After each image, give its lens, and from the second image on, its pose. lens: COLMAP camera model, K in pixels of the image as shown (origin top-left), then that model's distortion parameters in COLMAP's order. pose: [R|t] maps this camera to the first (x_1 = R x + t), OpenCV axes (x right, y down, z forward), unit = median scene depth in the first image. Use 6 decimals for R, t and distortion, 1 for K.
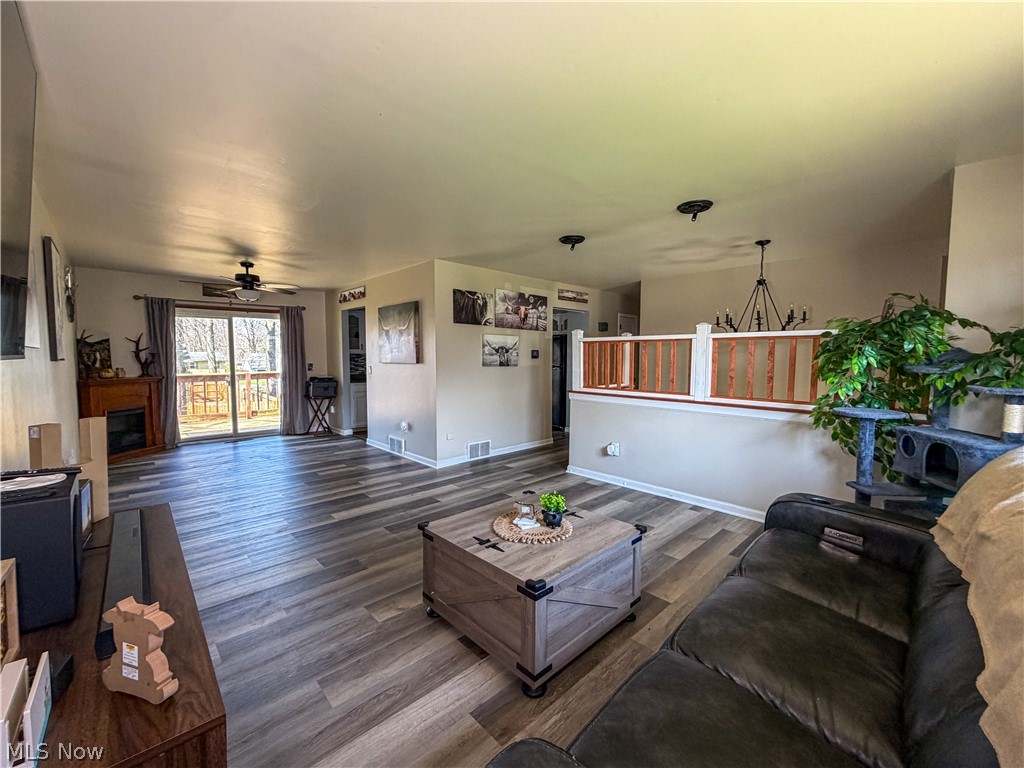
lens RADIAL K [[415.2, 0, 512.0], [0, 415.2, 384.0], [0, 0, 1]] dist [-0.000413, 0.000033]
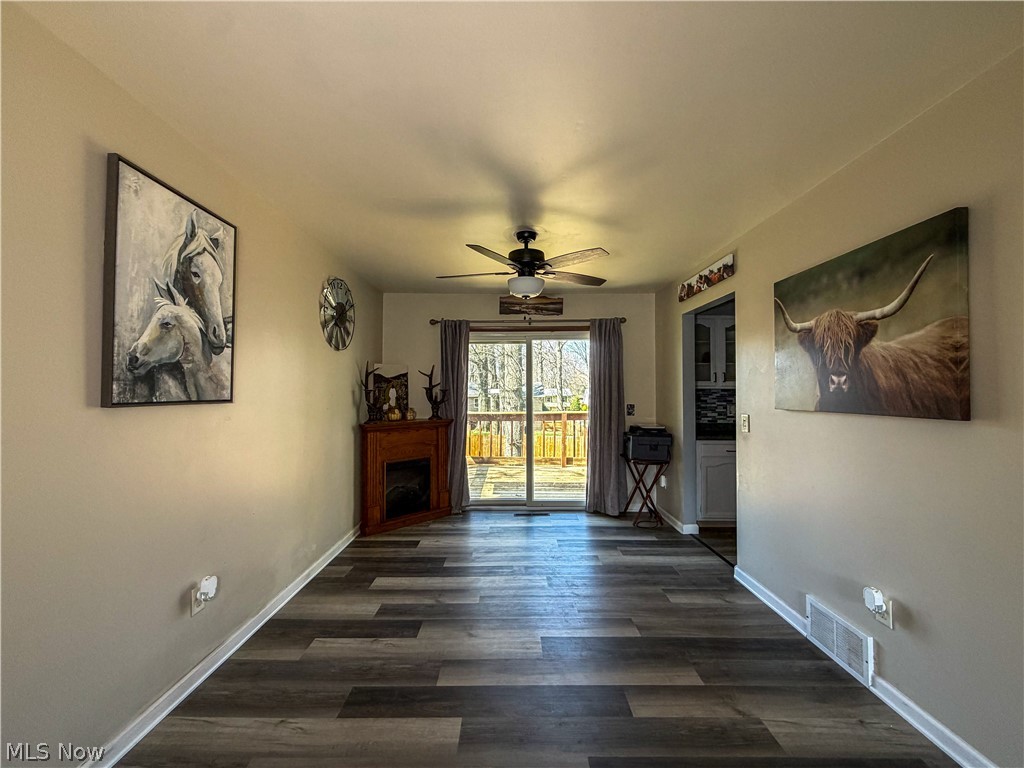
lens RADIAL K [[415.2, 0, 512.0], [0, 415.2, 384.0], [0, 0, 1]] dist [-0.000413, 0.000033]
pose [[0.733804, -0.014202, -0.679213, -0.207921], [-0.043157, 0.996788, -0.067468, -0.033505], [0.677989, 0.078821, 0.730834, 0.455690]]
